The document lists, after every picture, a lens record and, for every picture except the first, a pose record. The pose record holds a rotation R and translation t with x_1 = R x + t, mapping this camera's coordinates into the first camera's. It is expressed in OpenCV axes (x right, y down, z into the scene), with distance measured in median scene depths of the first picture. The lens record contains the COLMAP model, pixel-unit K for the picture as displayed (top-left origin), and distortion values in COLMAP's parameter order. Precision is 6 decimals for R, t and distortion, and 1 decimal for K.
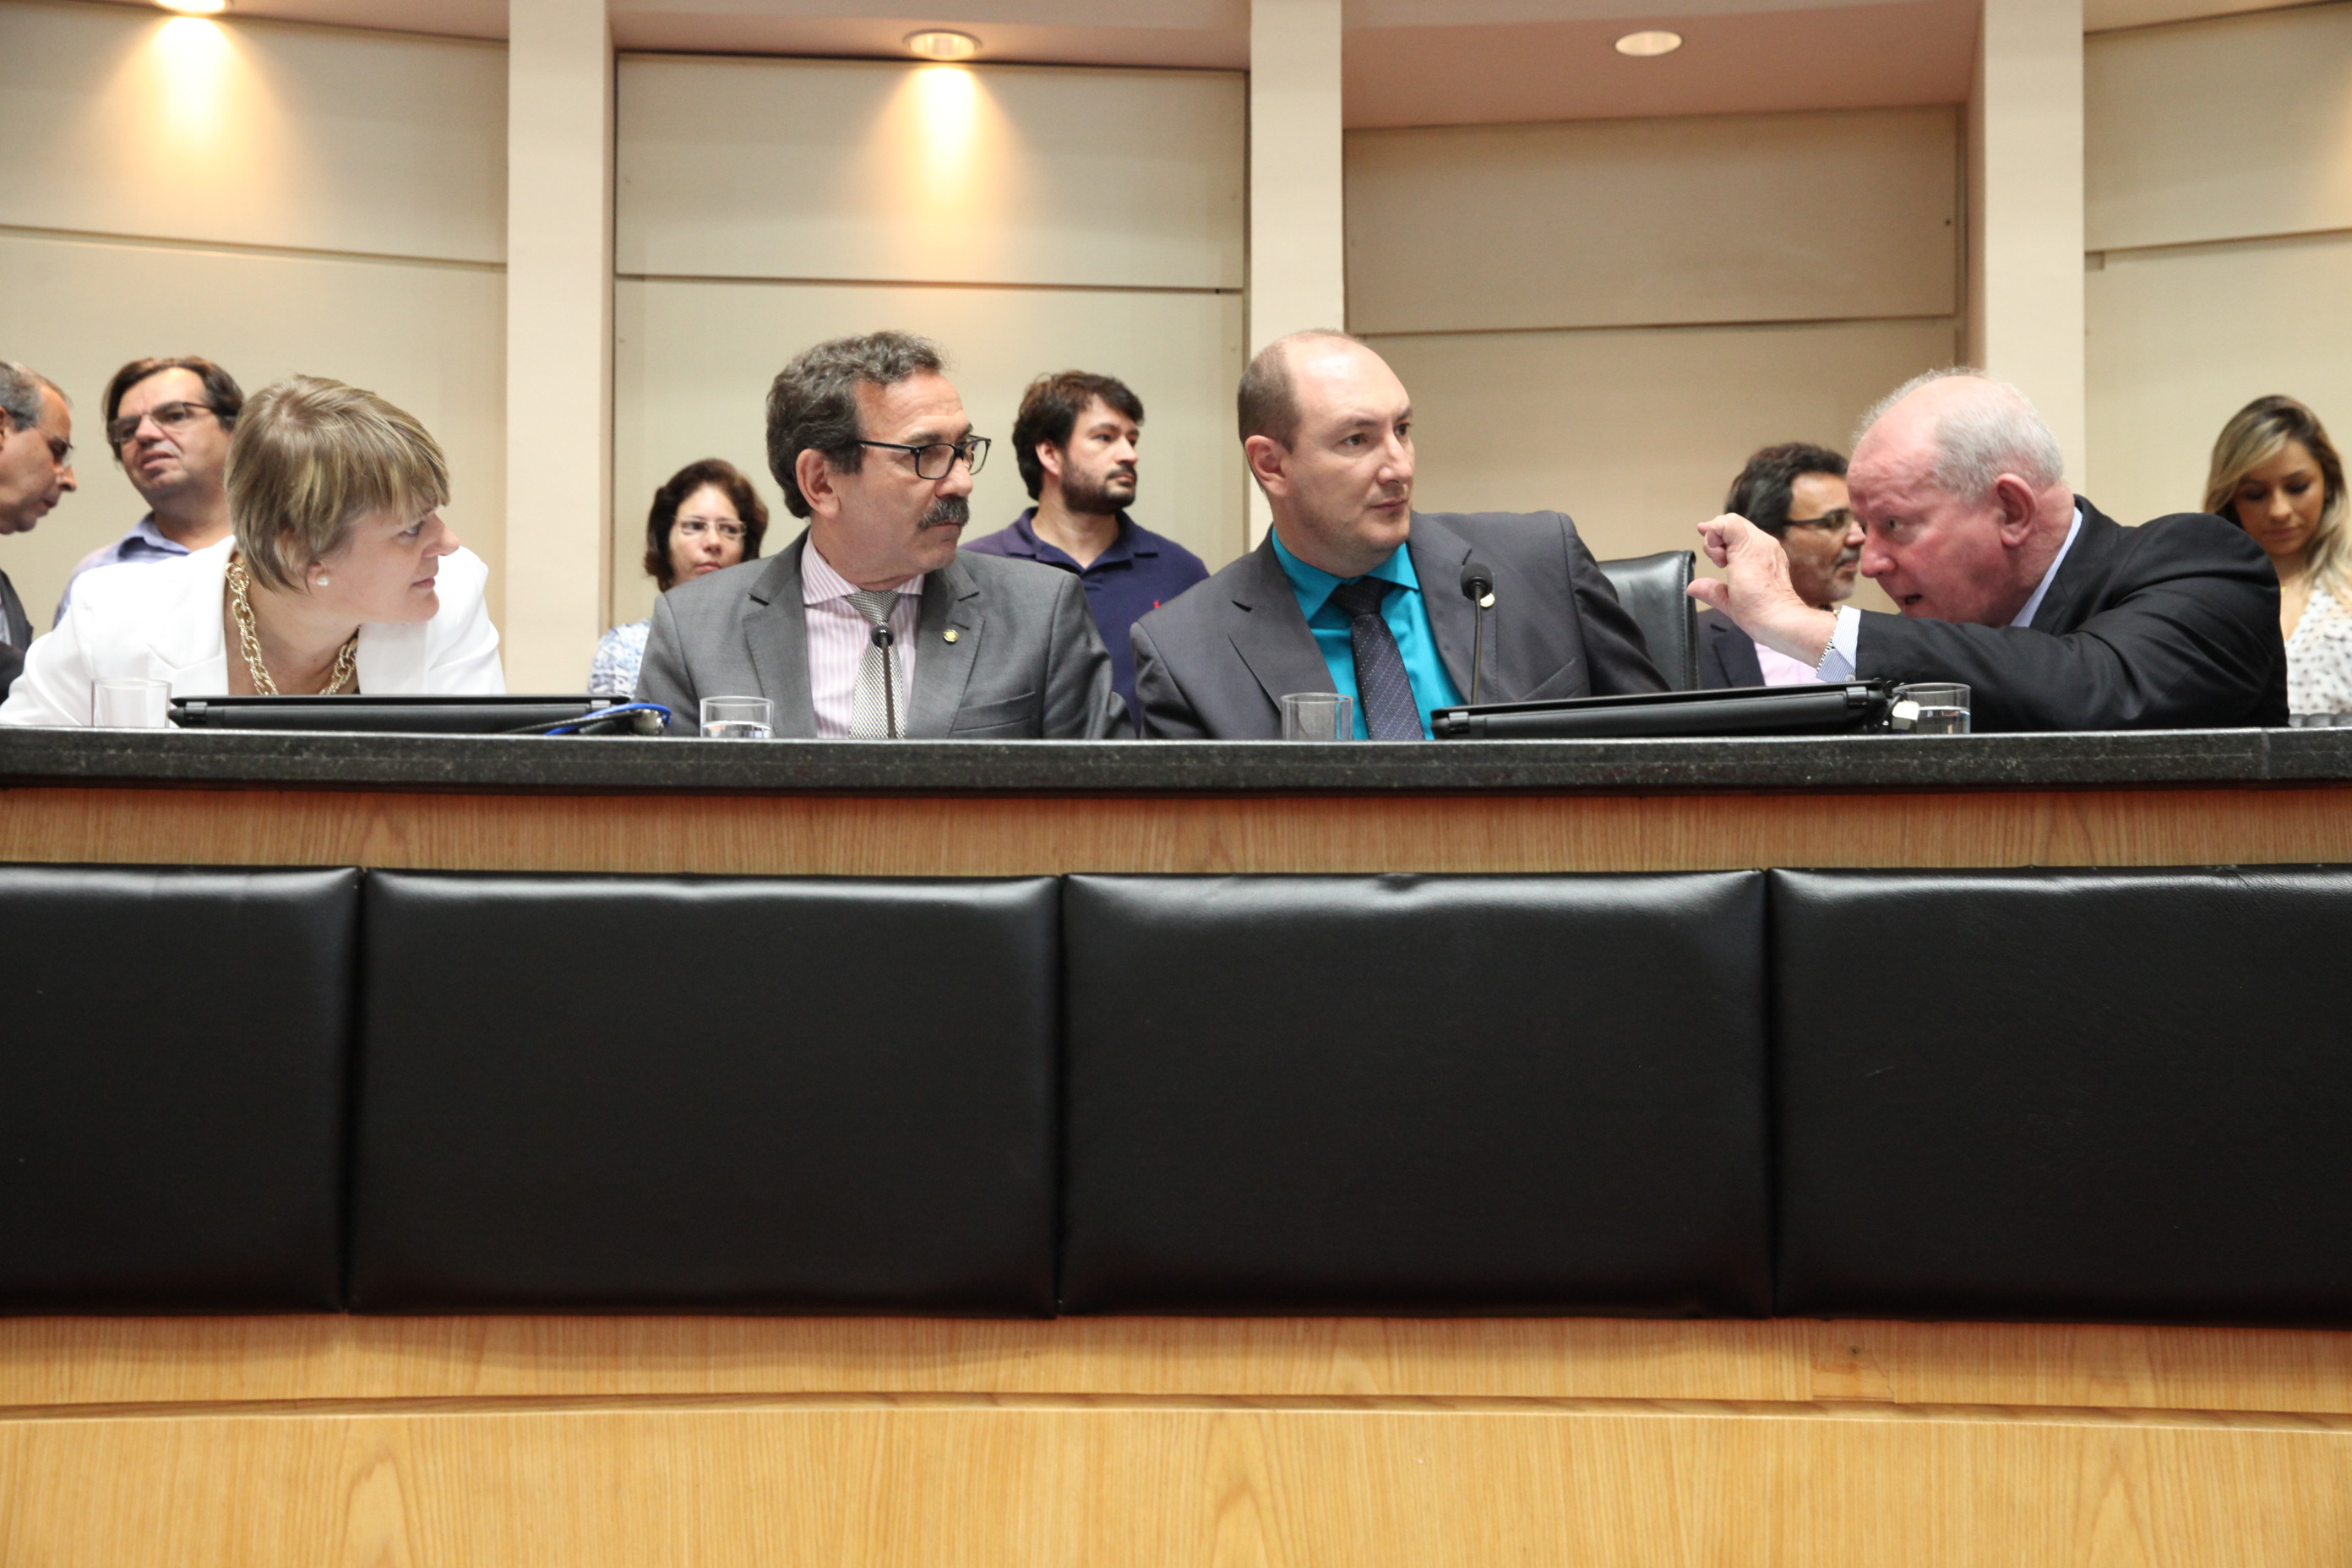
lens RADIAL K [[2921.7, 0, 1175.8], [0, 2921.7, 787.1], [0, 0, 1]] dist [0.058480, 0.000000]
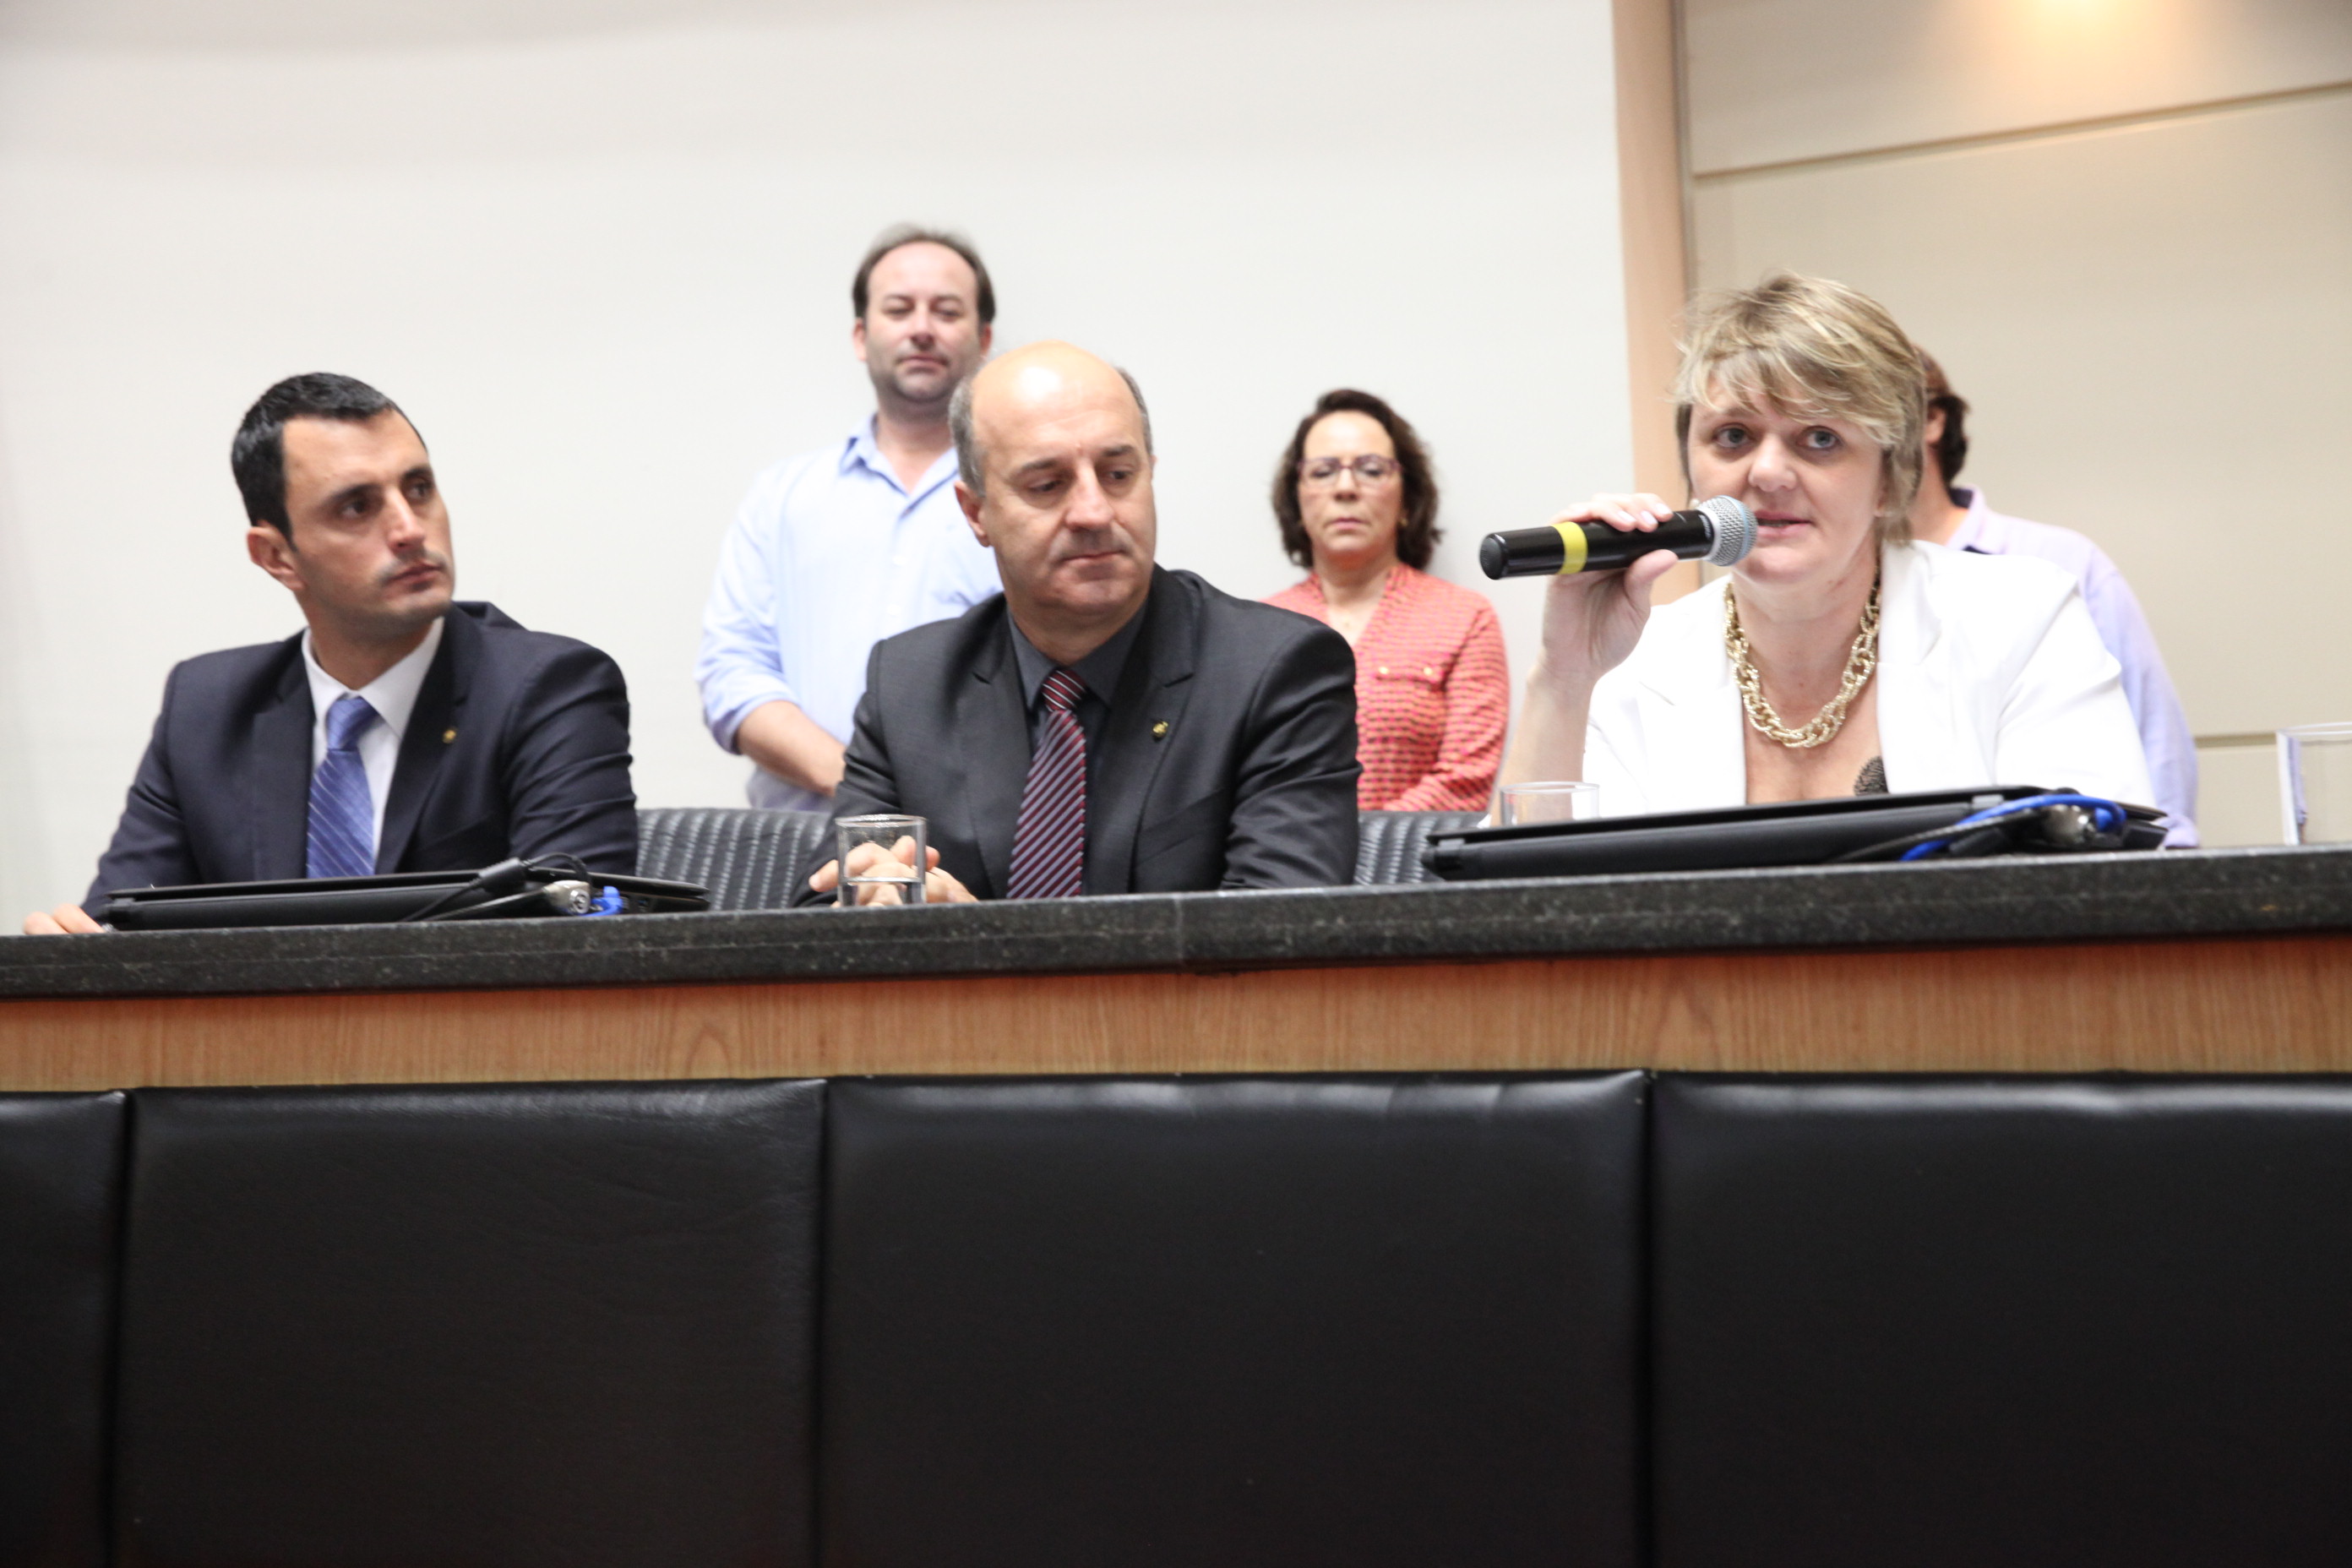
lens RADIAL K [[3360.1, 0, 1179.3], [0, 3360.1, 784.6], [0, 0, 1]] dist [0.086811, 0.000000]
pose [[0.756755, -0.067955, -0.650157, 0.152976], [0.074649, 0.997059, -0.017325, -0.033598], [0.649422, -0.035423, 0.759602, 0.340325]]
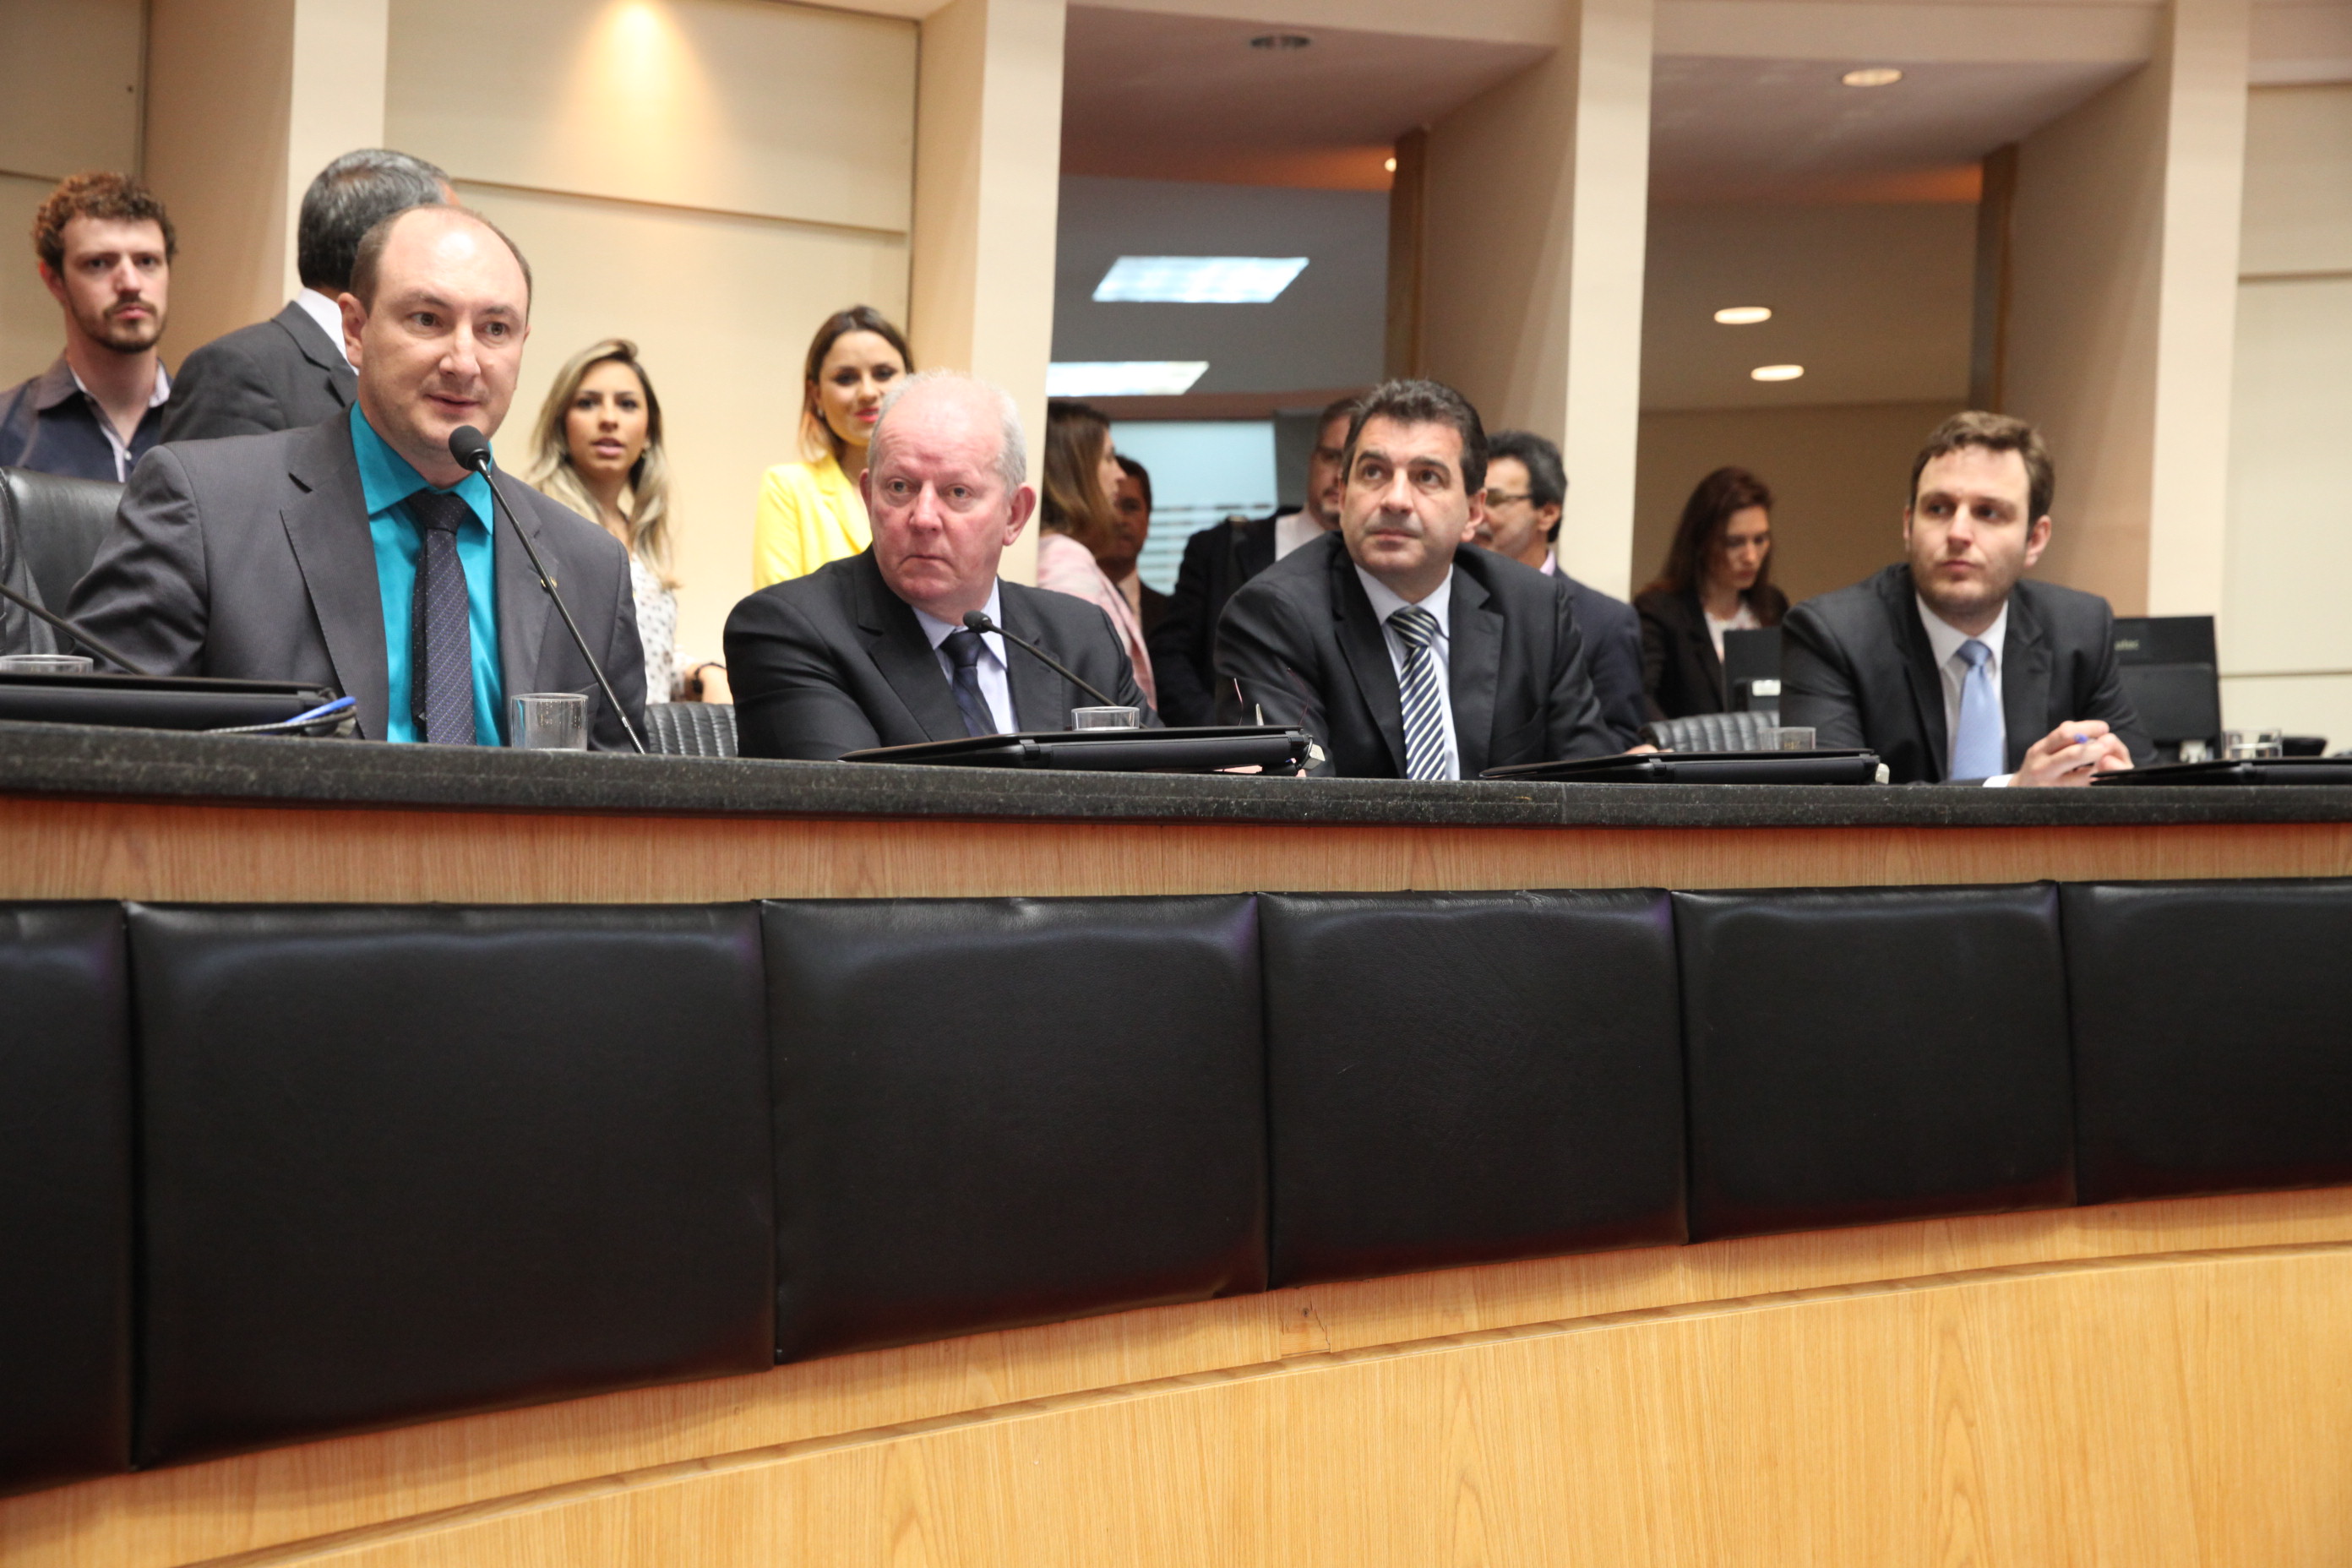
lens RADIAL K [[3180.5, 0, 1160.8], [0, 3180.5, 802.3], [0, 0, 1]] dist [0.063635, 0.000000]
pose [[0.645794, 0.015951, 0.763345, -0.750840], [-0.056720, 0.998021, 0.027131, -0.037582], [-0.761402, -0.060818, 0.645421, 0.245601]]
